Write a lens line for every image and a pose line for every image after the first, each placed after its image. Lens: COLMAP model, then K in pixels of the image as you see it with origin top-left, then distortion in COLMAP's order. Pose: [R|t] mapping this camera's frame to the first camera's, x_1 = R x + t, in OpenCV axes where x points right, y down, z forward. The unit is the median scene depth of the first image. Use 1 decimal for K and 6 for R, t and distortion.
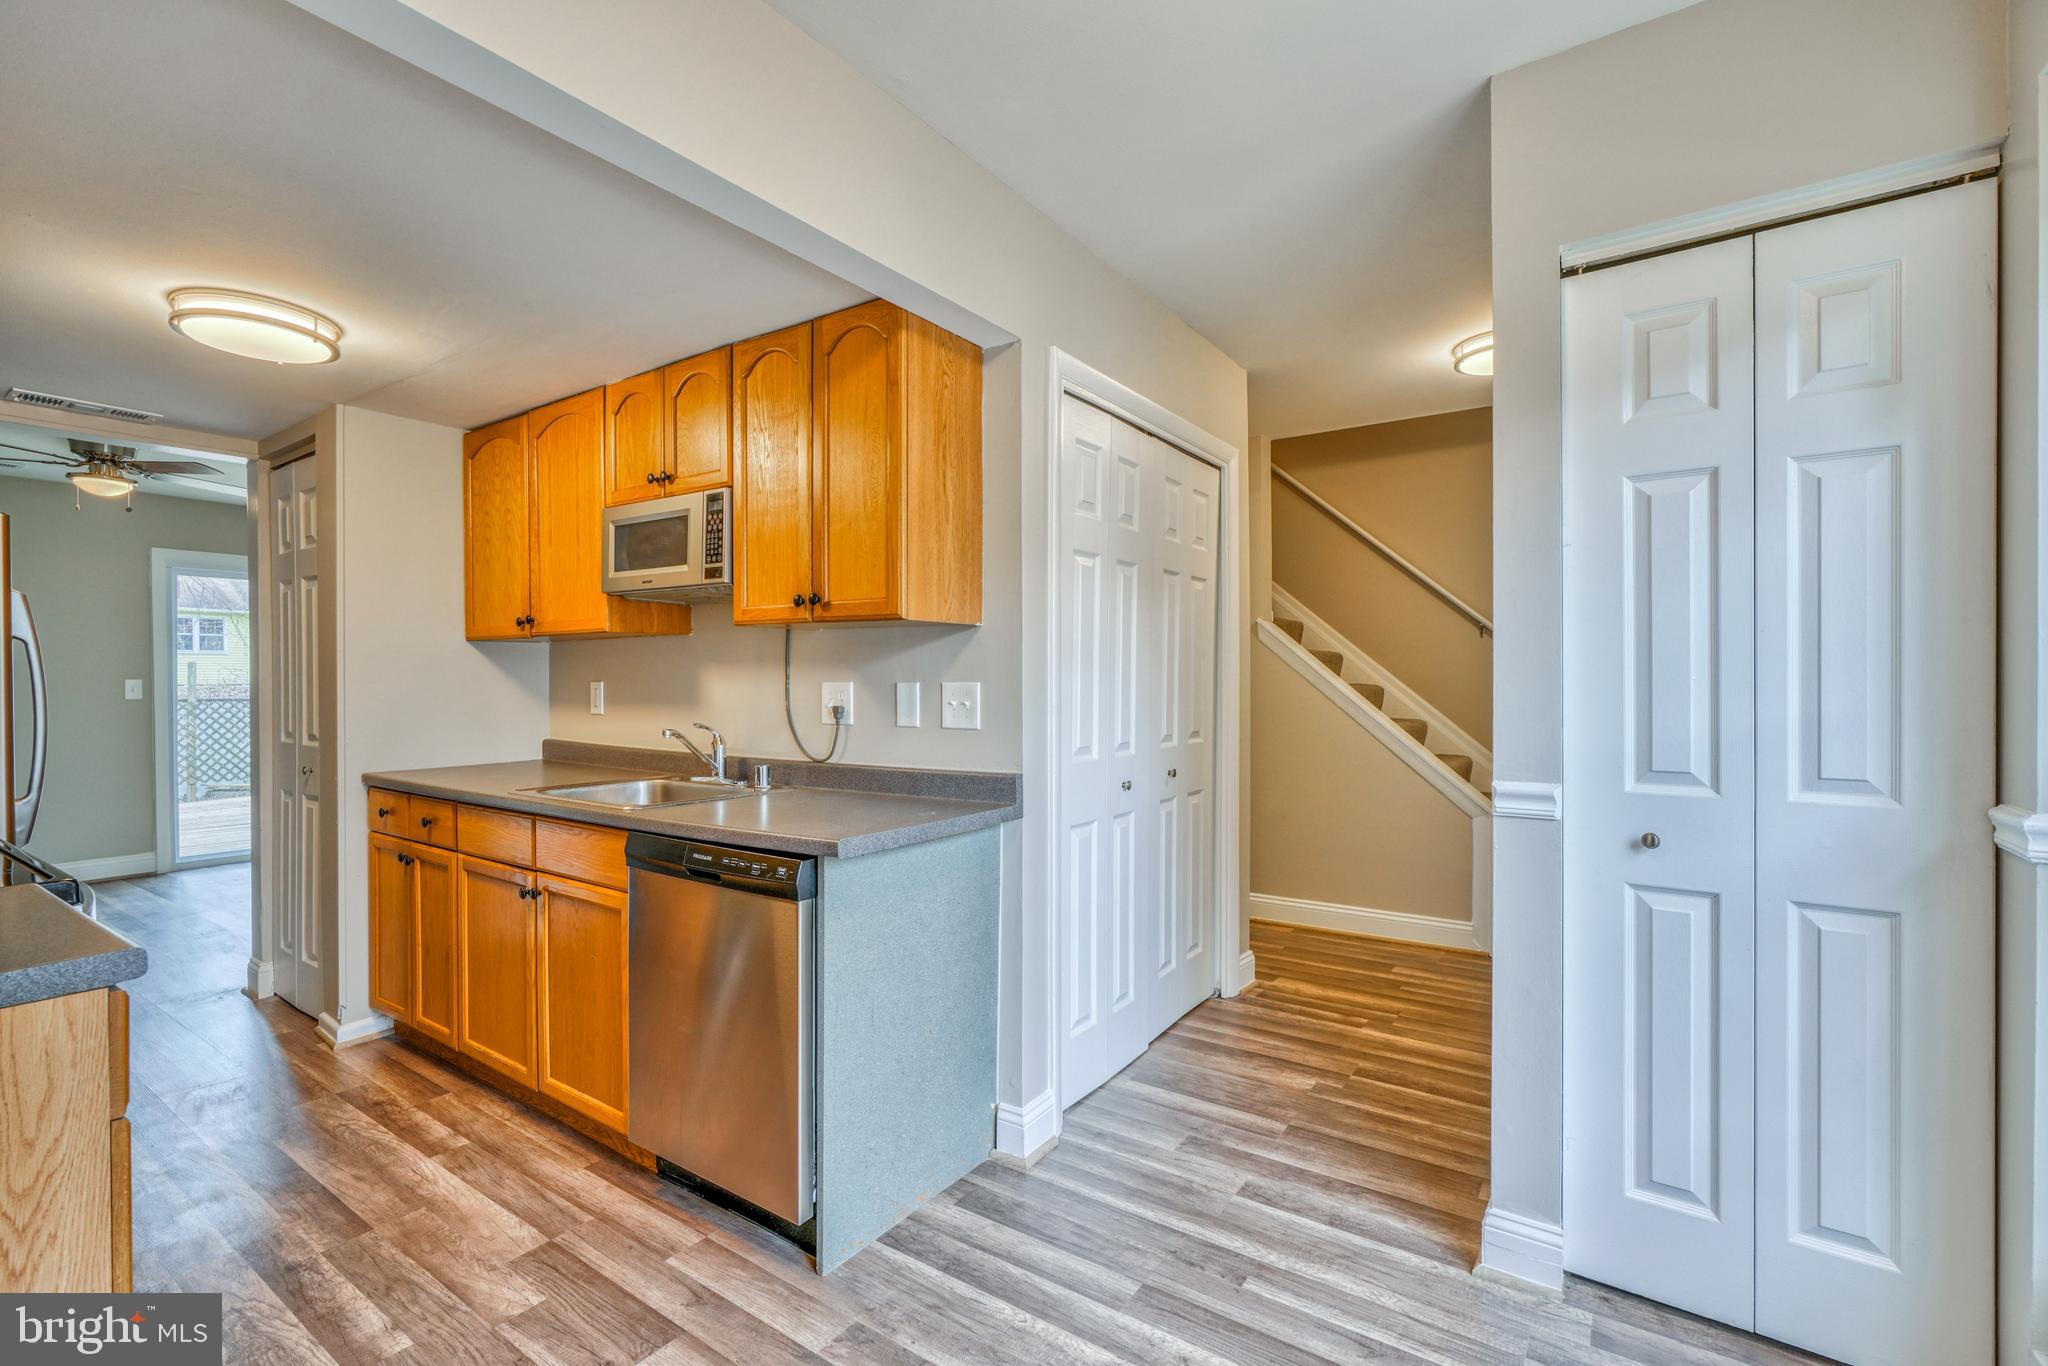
lens RADIAL K [[916.9, 0, 1023.1], [0, 916.9, 680.1], [0, 0, 1]] dist [-0.009865, 0.003895]
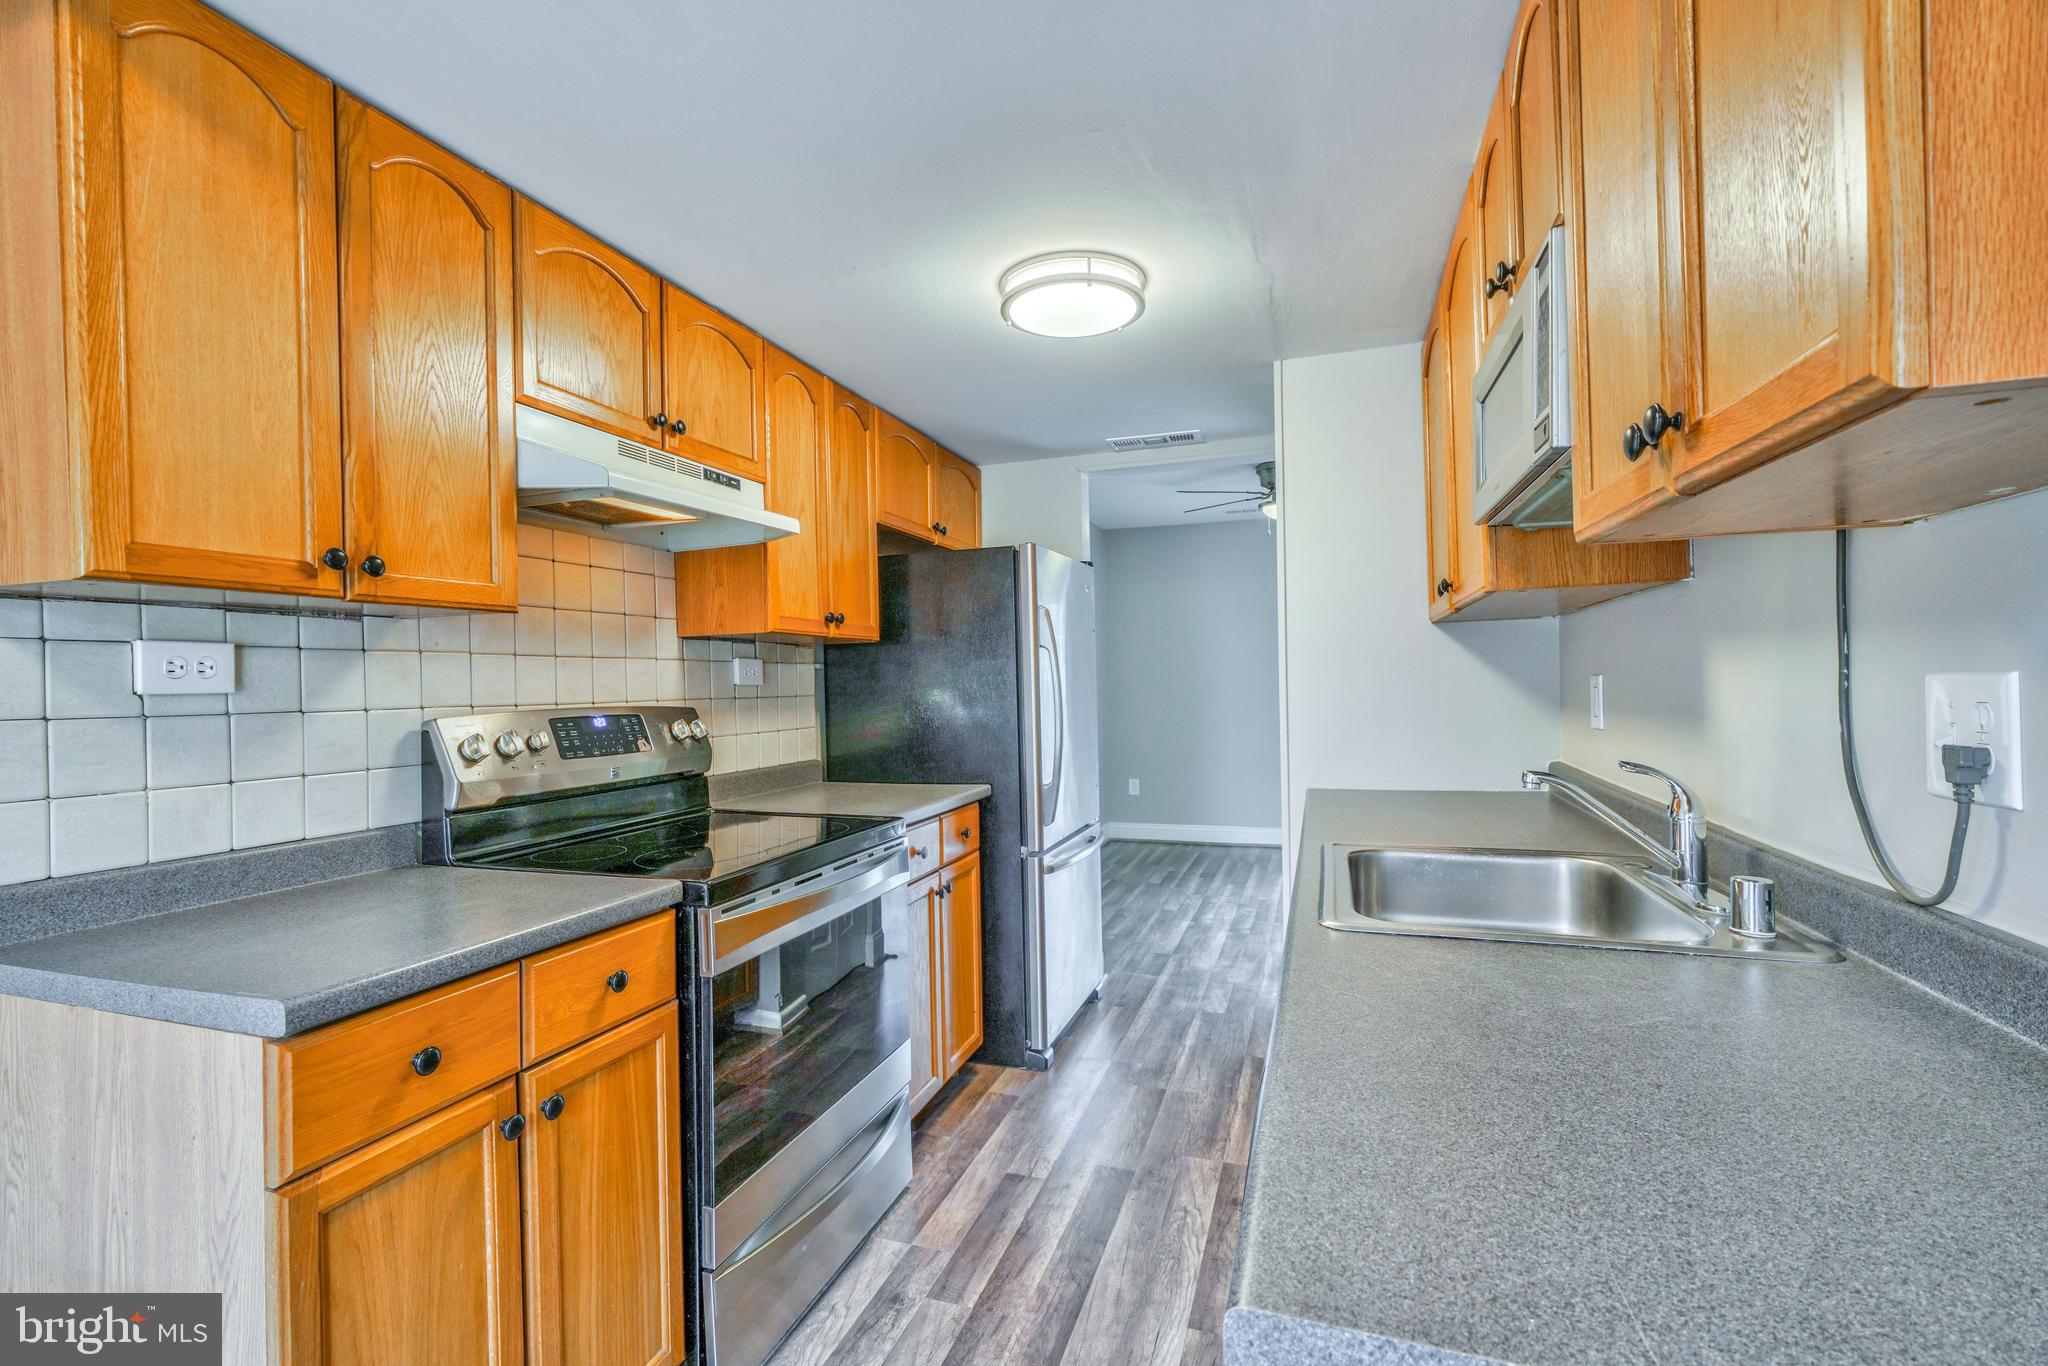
lens RADIAL K [[916.9, 0, 1017.2], [0, 916.9, 683.1], [0, 0, 1]] dist [-0.009865, 0.003895]
pose [[0.268679, -0.004621, -0.963219, 0.022890], [0.016141, 0.999870, -0.000294, 0.000452], [0.963095, -0.015468, 0.268718, 0.579428]]
